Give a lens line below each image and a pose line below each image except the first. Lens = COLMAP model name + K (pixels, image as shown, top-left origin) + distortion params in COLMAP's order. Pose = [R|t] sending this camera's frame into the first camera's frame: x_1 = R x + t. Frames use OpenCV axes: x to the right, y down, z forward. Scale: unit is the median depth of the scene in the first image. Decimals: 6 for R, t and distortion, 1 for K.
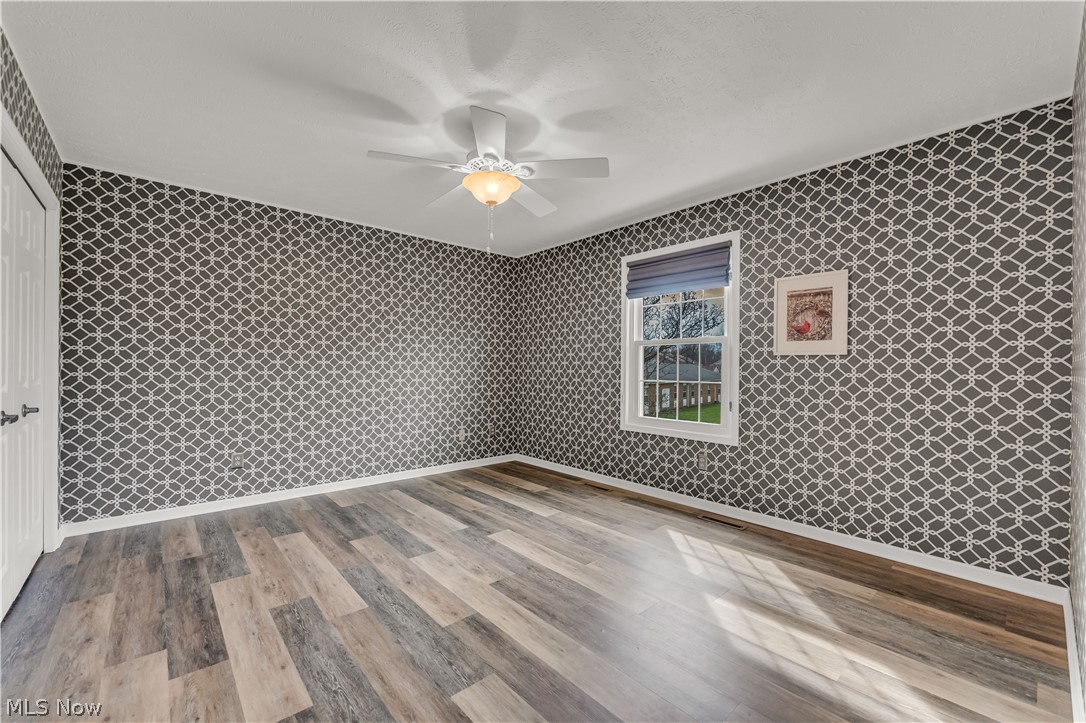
lens RADIAL K [[439.8, 0, 536.7], [0, 439.8, 368.7], [0, 0, 1]] dist [0.000400, 0.000198]
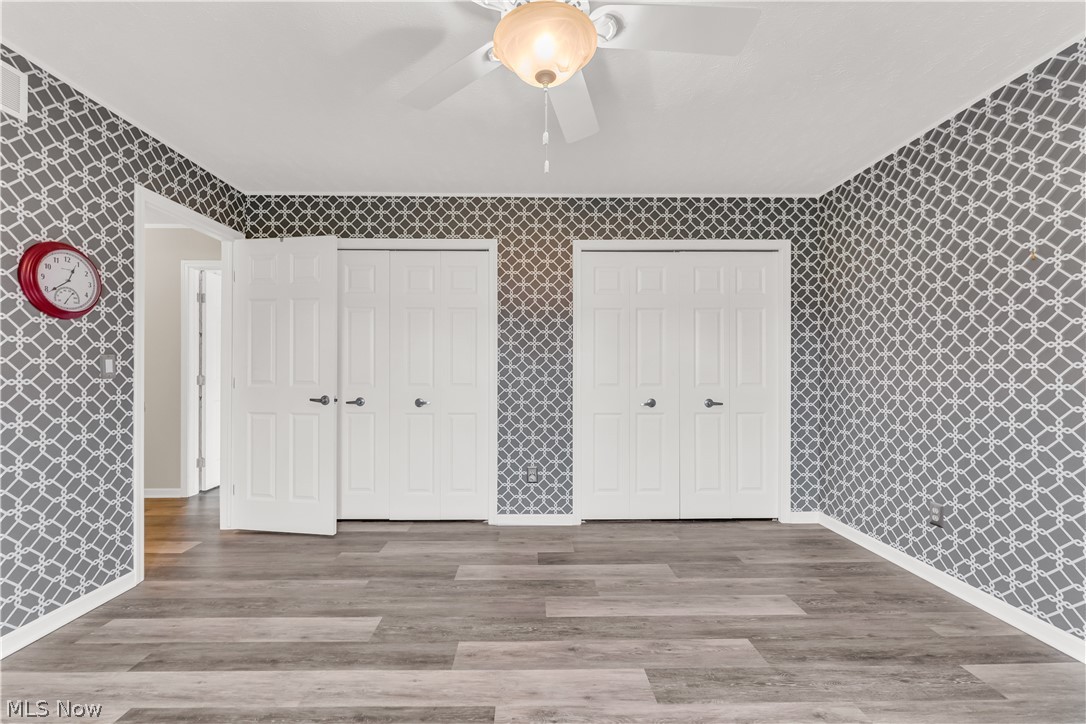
lens RADIAL K [[439.8, 0, 536.7], [0, 439.8, 369.2], [0, 0, 1]] dist [0.000400, 0.000198]
pose [[-0.638228, -0.008876, -0.769796, 0.320449], [-0.008325, 0.999955, -0.004628, -0.008247], [0.769802, 0.003455, -0.638273, 1.305240]]
